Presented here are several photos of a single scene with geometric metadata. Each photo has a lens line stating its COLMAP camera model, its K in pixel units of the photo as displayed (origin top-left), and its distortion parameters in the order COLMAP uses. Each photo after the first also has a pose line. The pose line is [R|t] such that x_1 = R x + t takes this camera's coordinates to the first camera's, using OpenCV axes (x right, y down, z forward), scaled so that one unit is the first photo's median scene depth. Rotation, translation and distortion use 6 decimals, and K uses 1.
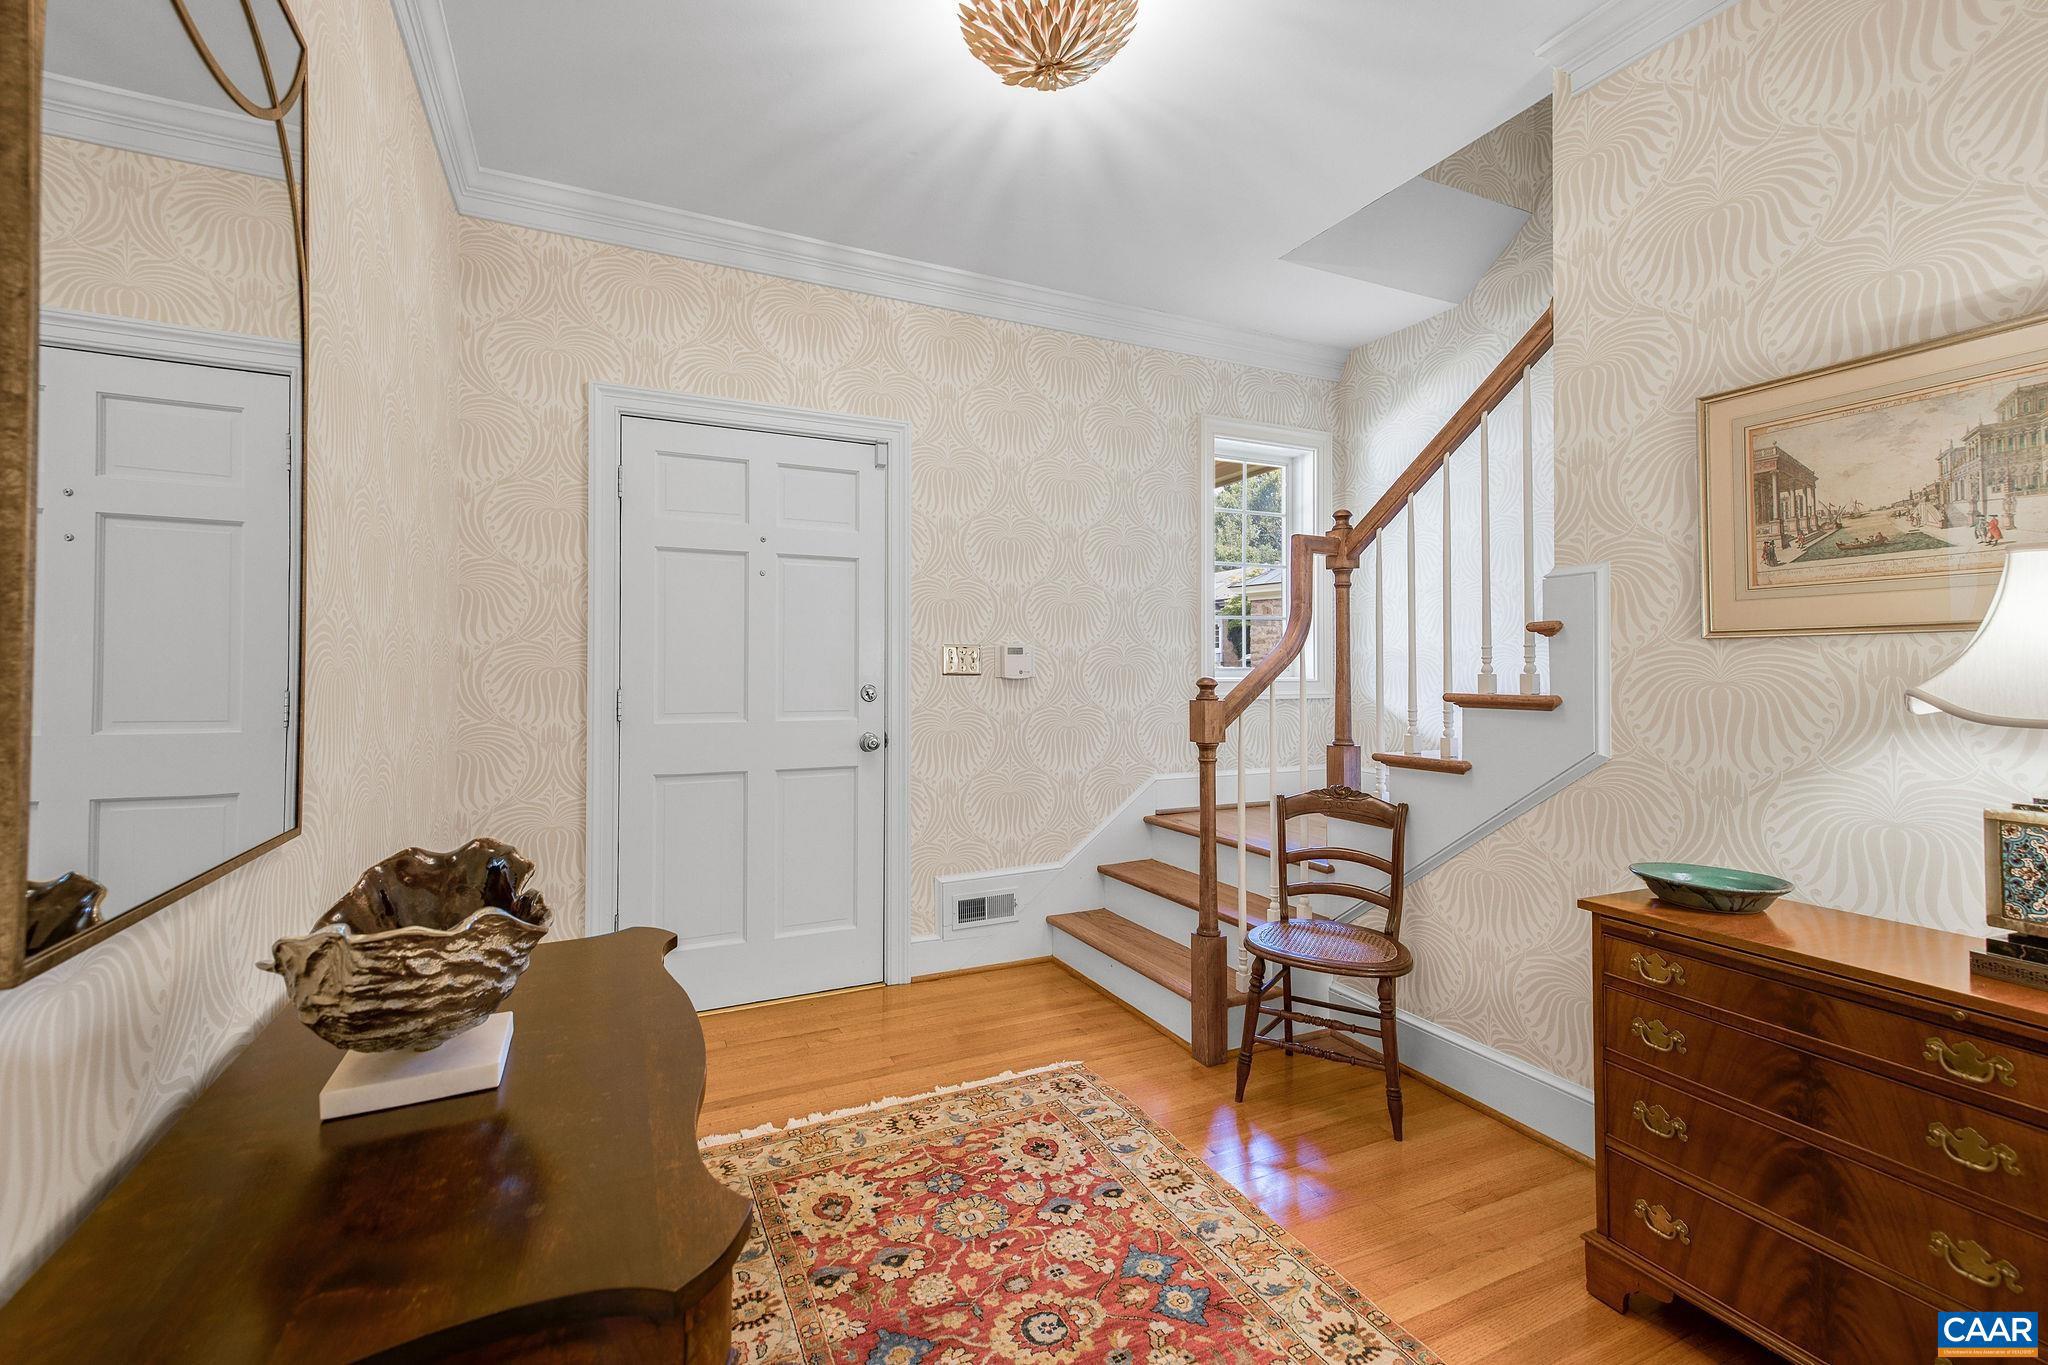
lens RADIAL K [[864.2, 0, 1012.8], [0, 864.2, 665.8], [0, 0, 1]] dist [-0.000319, -0.000056]
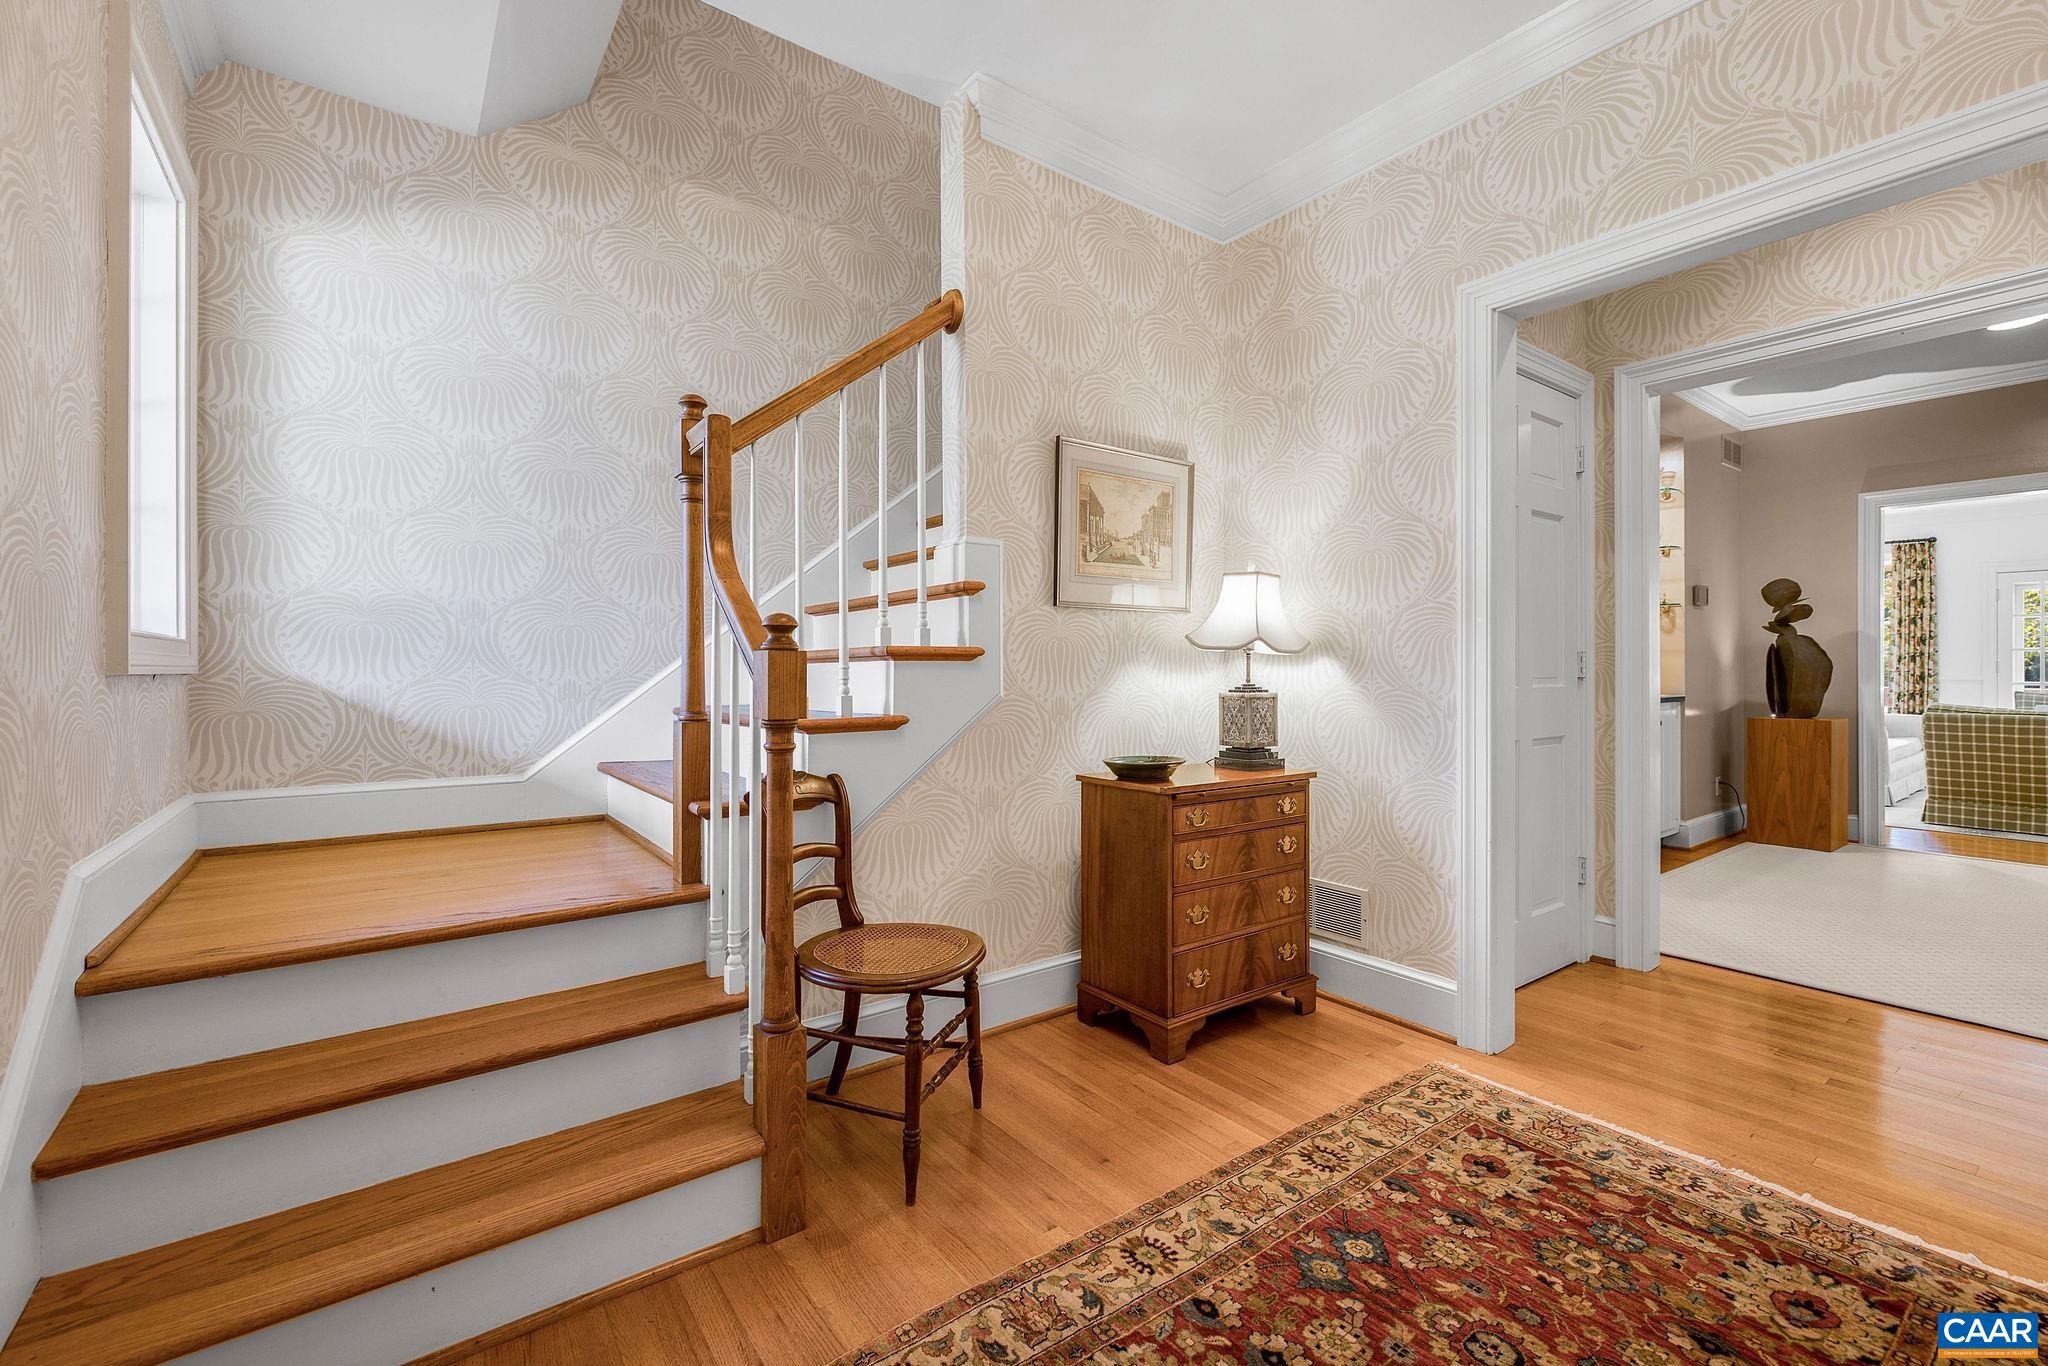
lens RADIAL K [[864.2, 0, 1012.8], [0, 864.2, 677.4], [0, 0, 1]] dist [-0.000319, -0.000056]
pose [[-0.188554, -0.005052, 0.982050, -0.588379], [-0.000772, 0.999987, 0.004996, 0.079832], [-0.982063, 0.000184, -0.188555, 1.351894]]
